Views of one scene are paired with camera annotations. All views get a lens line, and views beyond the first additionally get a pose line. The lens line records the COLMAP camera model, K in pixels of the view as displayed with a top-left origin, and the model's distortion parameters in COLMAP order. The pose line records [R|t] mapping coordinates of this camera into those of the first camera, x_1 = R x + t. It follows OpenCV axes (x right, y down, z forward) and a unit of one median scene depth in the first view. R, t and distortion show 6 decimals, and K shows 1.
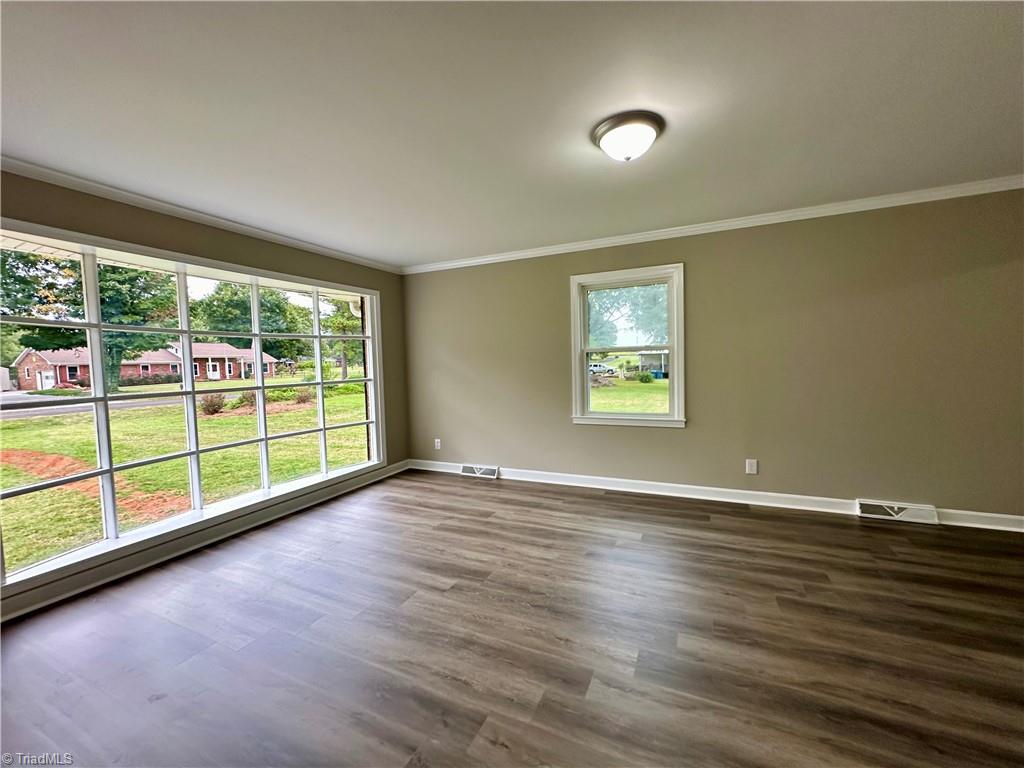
lens RADIAL K [[411.0, 0, 509.6], [0, 411.0, 384.7], [0, 0, 1]] dist [-0.000407, 0.000648]
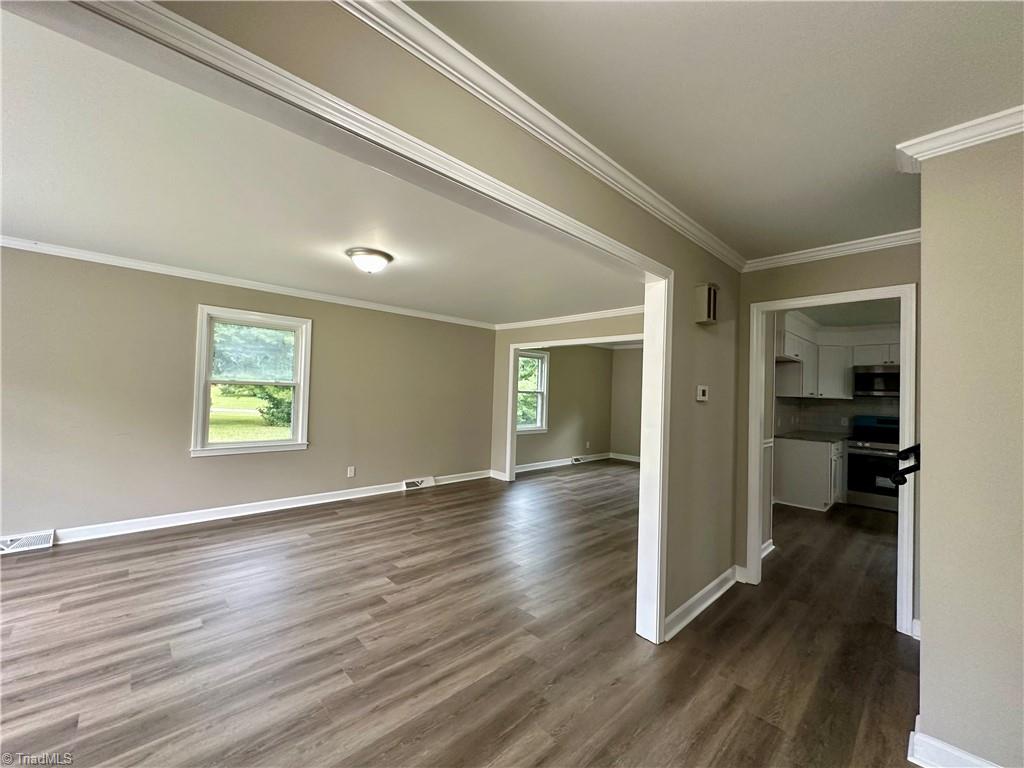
lens RADIAL K [[411.0, 0, 509.6], [0, 411.0, 384.7], [0, 0, 1]] dist [-0.000407, 0.000648]
pose [[0.363983, 0.058673, 0.929556, -0.611948], [0.008214, 0.997773, -0.066196, -0.004253], [-0.931370, 0.031730, 0.362690, -0.044533]]
